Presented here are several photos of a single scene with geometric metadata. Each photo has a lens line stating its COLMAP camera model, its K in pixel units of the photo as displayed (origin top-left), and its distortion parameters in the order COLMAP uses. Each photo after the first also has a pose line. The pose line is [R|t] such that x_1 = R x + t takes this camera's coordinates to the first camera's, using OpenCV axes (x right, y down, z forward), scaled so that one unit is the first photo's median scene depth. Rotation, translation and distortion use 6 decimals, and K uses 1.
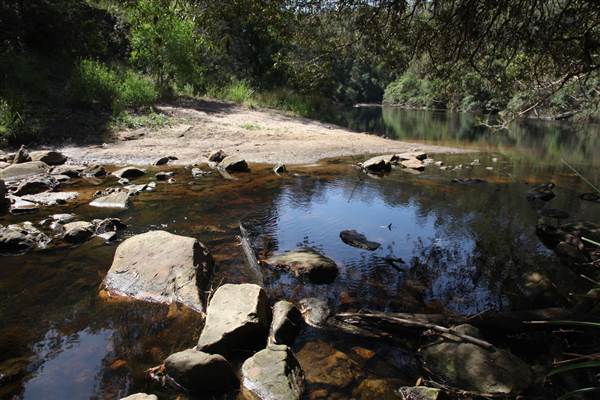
lens RADIAL K [[408.8, 0, 301.0], [0, 408.8, 197.9], [0, 0, 1]] dist [-0.121196, 0.069288]
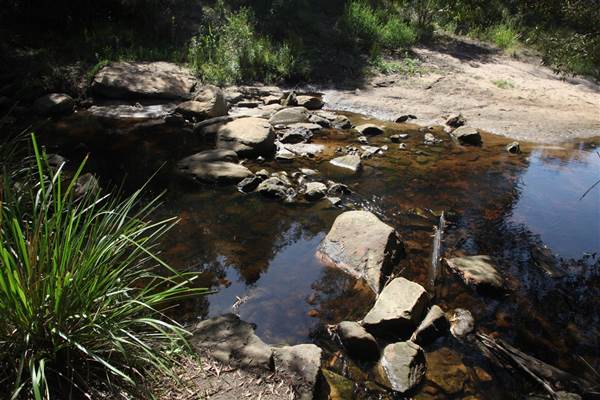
lens RADIAL K [[408.8, 0, 301.0], [0, 408.8, 197.9], [0, 0, 1]] dist [-0.121196, 0.069288]
pose [[0.817472, 0.236650, -0.525106, 0.085770], [-0.138002, 0.965613, 0.220335, -0.137180], [0.559191, -0.107652, 0.822020, -0.106555]]
